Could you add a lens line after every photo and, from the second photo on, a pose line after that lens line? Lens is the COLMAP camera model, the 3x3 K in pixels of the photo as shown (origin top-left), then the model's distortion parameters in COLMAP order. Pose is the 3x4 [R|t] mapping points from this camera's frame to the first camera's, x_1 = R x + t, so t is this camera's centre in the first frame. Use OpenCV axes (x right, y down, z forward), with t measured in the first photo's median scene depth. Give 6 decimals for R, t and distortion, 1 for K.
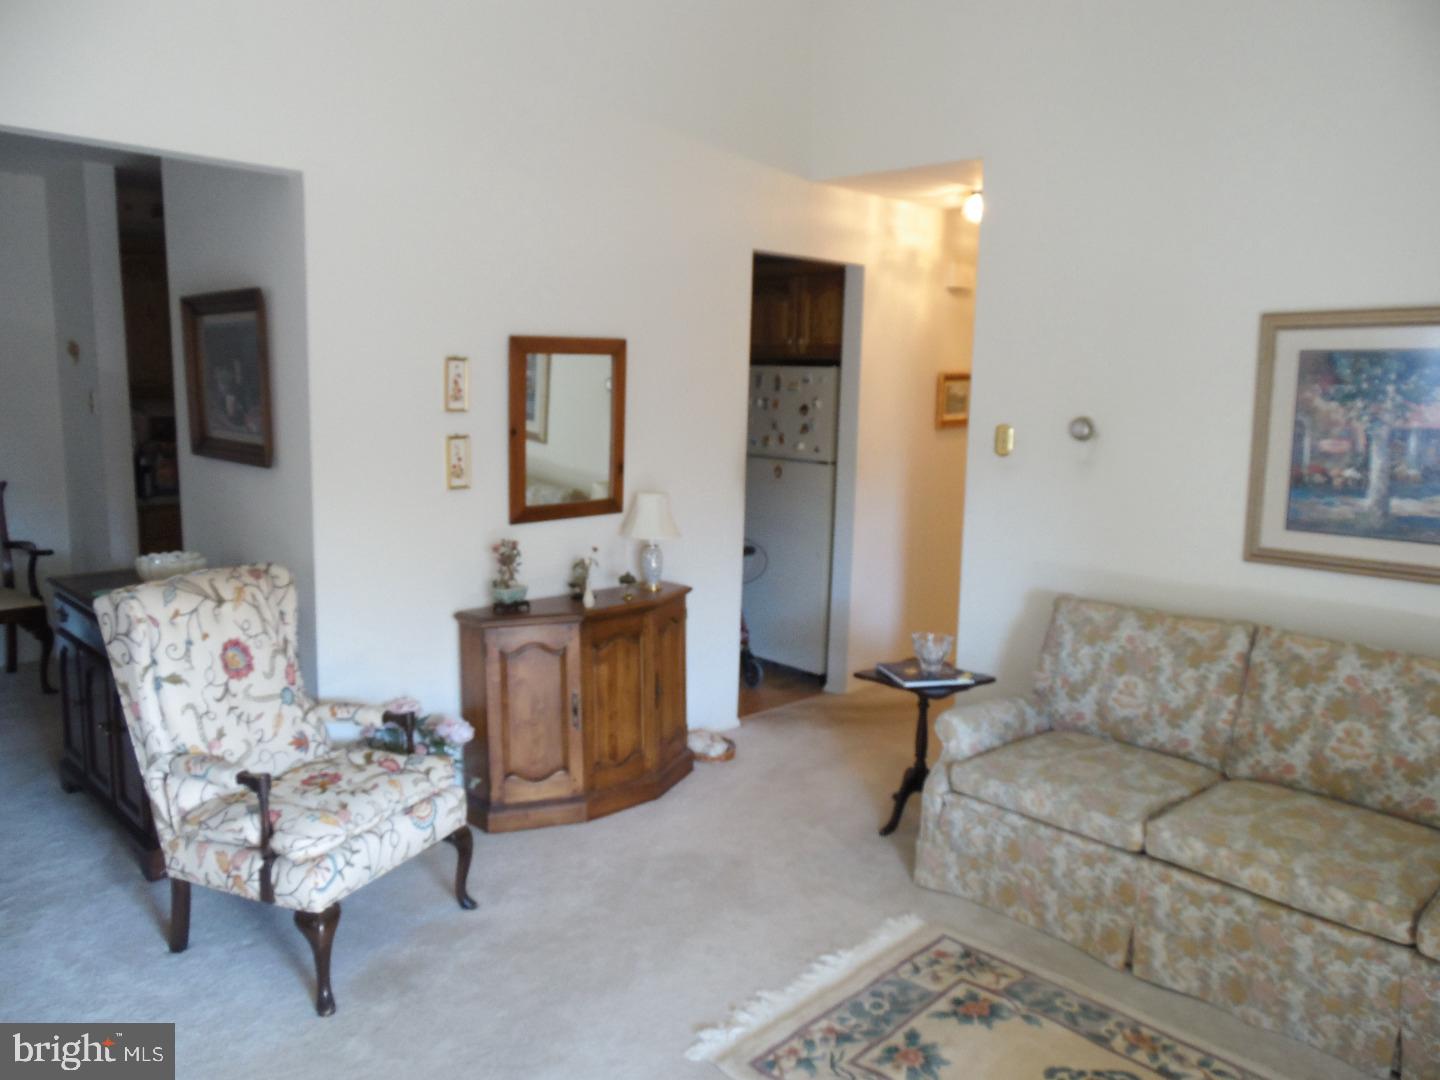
lens RADIAL K [[1052.3, 0, 727.2], [0, 1052.3, 537.9], [0, 0, 1]] dist [0.008774, 0.008848]
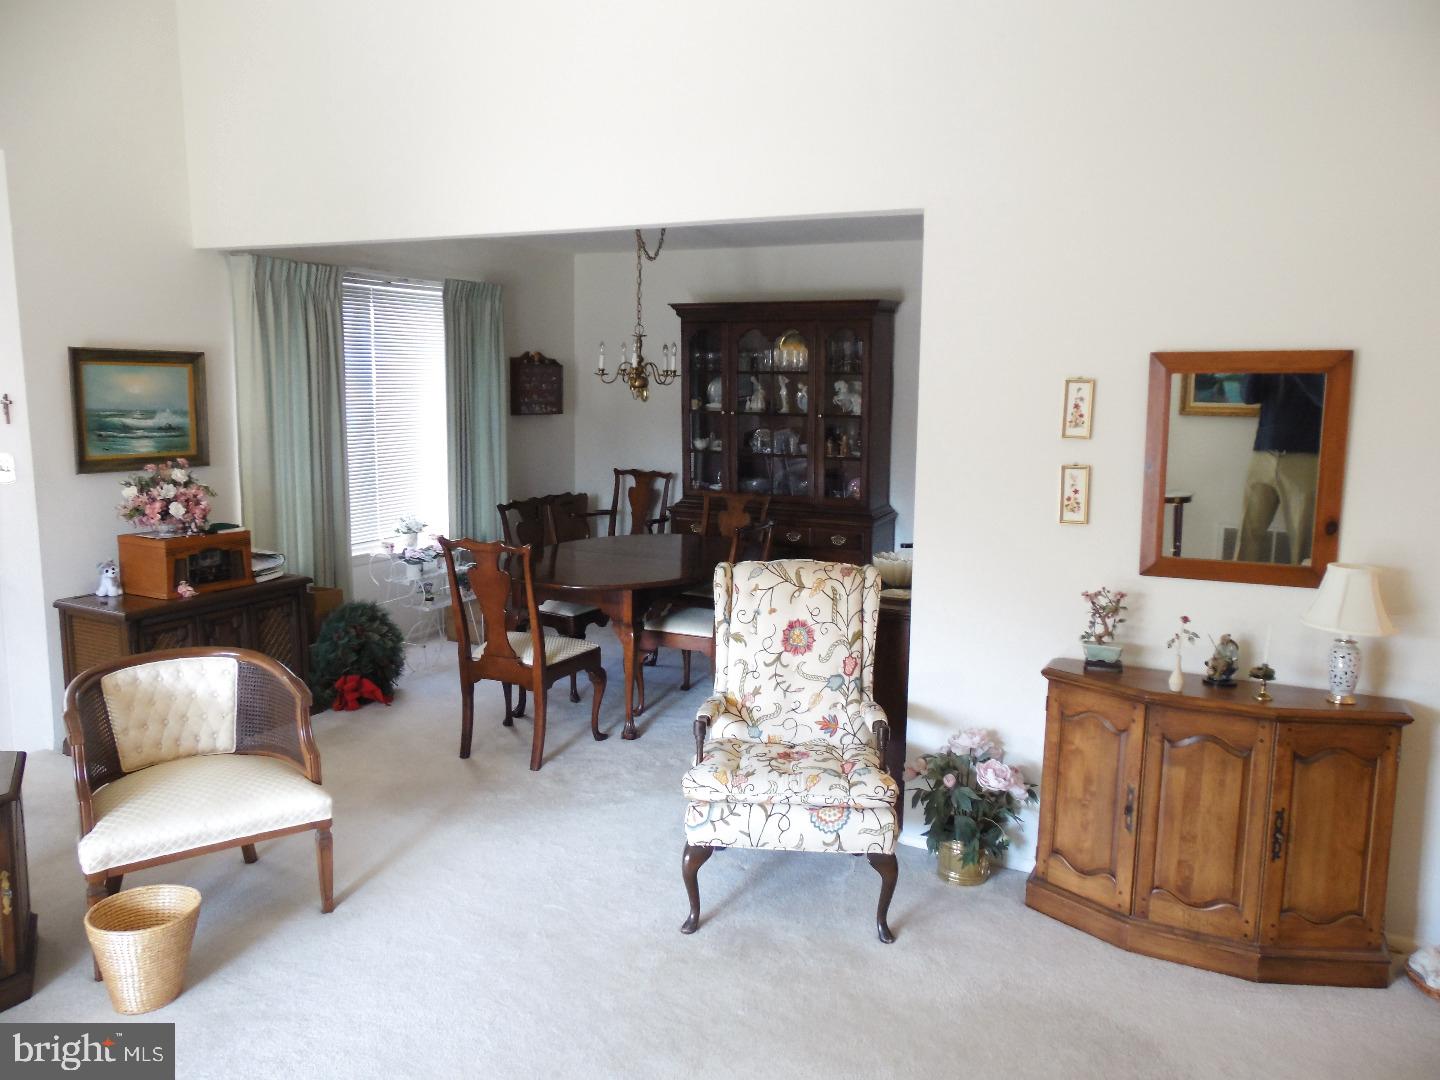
lens RADIAL K [[1070.2, 0, 736.4], [0, 1070.2, 532.2], [0, 0, 1]] dist [-0.006761, 0.006062]
pose [[0.354274, 0.111508, -0.928470, 0.580137], [-0.151437, 0.986601, 0.060706, -0.060054], [0.922798, 0.119098, 0.366413, 0.465287]]
